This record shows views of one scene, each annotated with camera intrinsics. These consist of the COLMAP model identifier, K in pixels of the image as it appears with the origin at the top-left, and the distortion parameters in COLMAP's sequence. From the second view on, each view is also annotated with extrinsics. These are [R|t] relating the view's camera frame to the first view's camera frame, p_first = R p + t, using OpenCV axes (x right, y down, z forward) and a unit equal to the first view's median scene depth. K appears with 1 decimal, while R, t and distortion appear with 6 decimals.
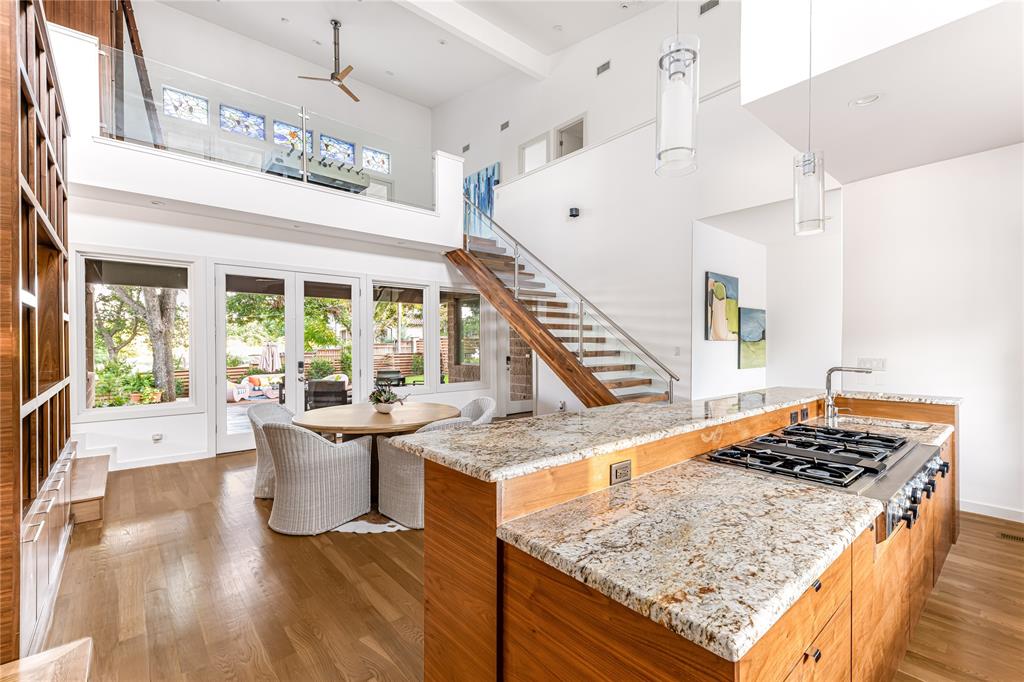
lens RADIAL K [[444.4, 0, 518.2], [0, 444.4, 344.4], [0, 0, 1]] dist [0.010183, -0.000635]
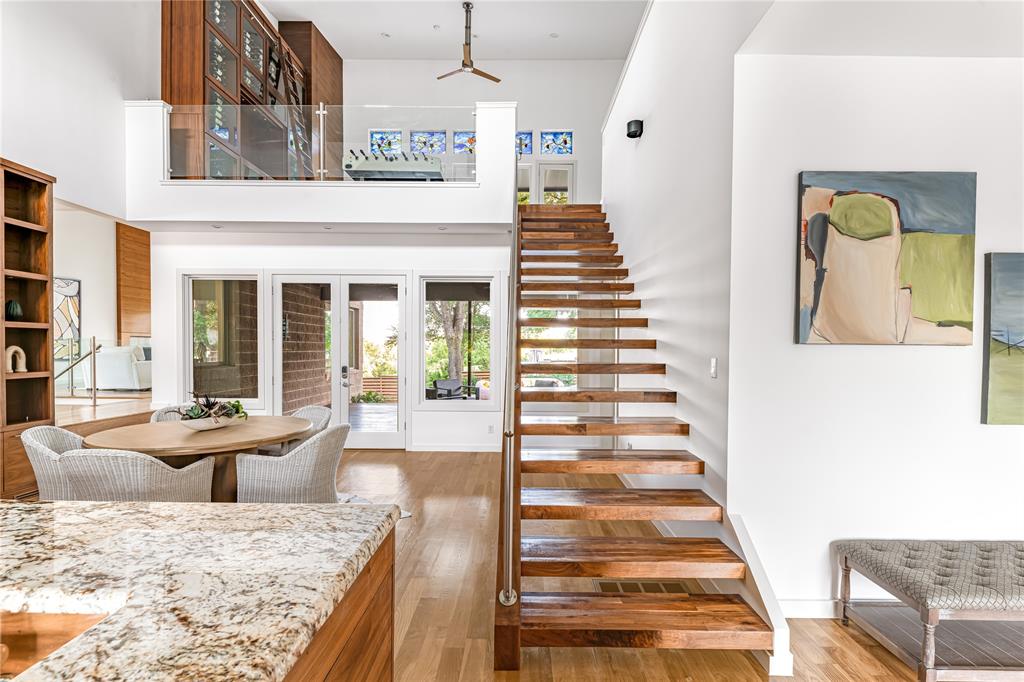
lens RADIAL K [[468.3, 0, 510.3], [0, 468.3, 357.3], [0, 0, 1]] dist [0.002275, -0.001754]
pose [[0.747549, 0.018326, -0.663953, 0.379946], [-0.009188, 0.999809, 0.017252, -0.001617], [0.664143, -0.006797, 0.747575, 0.378796]]
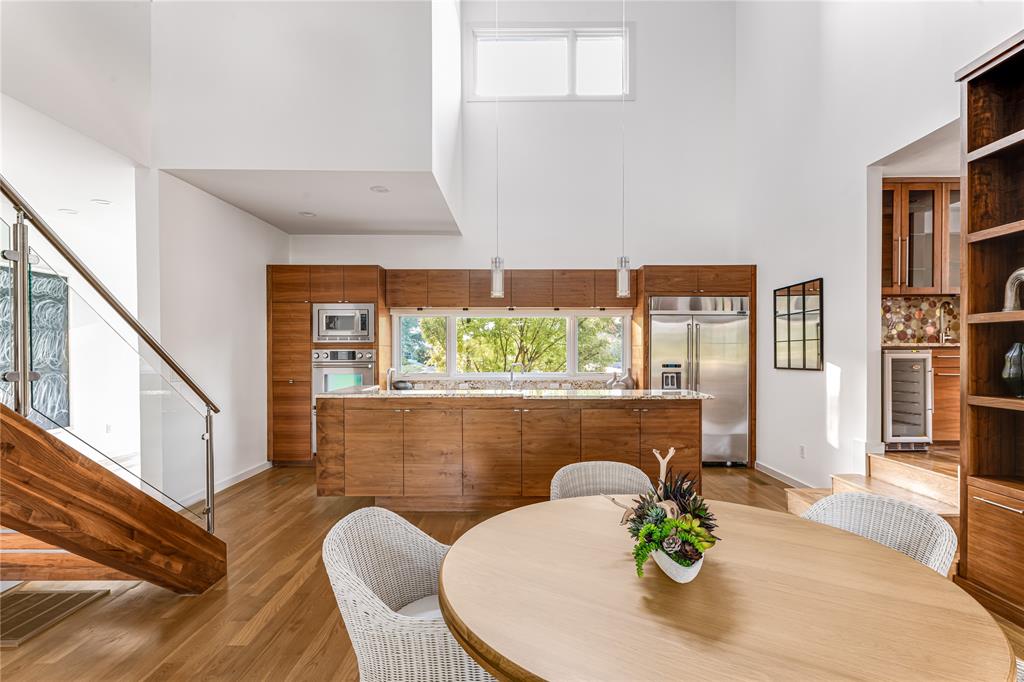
lens RADIAL K [[512.6, 0, 514.3], [0, 512.6, 348.6], [0, 0, 1]] dist [0.002859, -0.001287]
pose [[-0.748772, 0.004855, 0.662810, -0.250921], [0.002676, 0.999987, -0.004302, -0.002533], [-0.662822, -0.001447, -0.748776, 0.722551]]
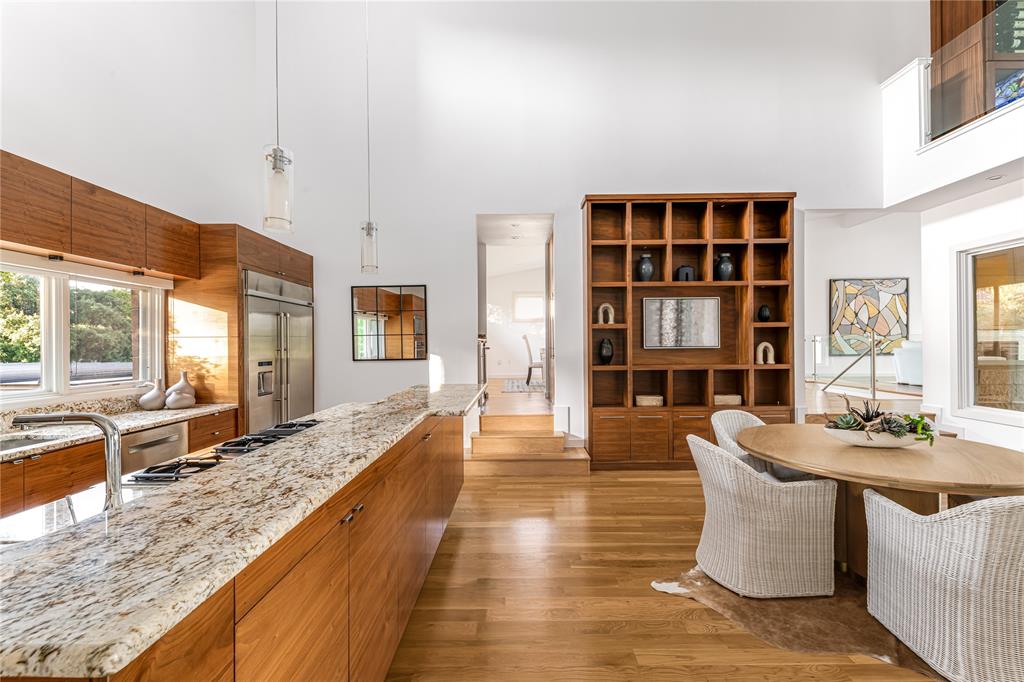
lens RADIAL K [[428.5, 0, 514.8], [0, 428.5, 346.8], [0, 0, 1]] dist [0.004096, -0.000477]
pose [[-0.651233, 0.011187, -0.758795, 0.279687], [0.006967, 0.999937, 0.008763, -0.001325], [0.758846, 0.000421, -0.651270, 0.537616]]
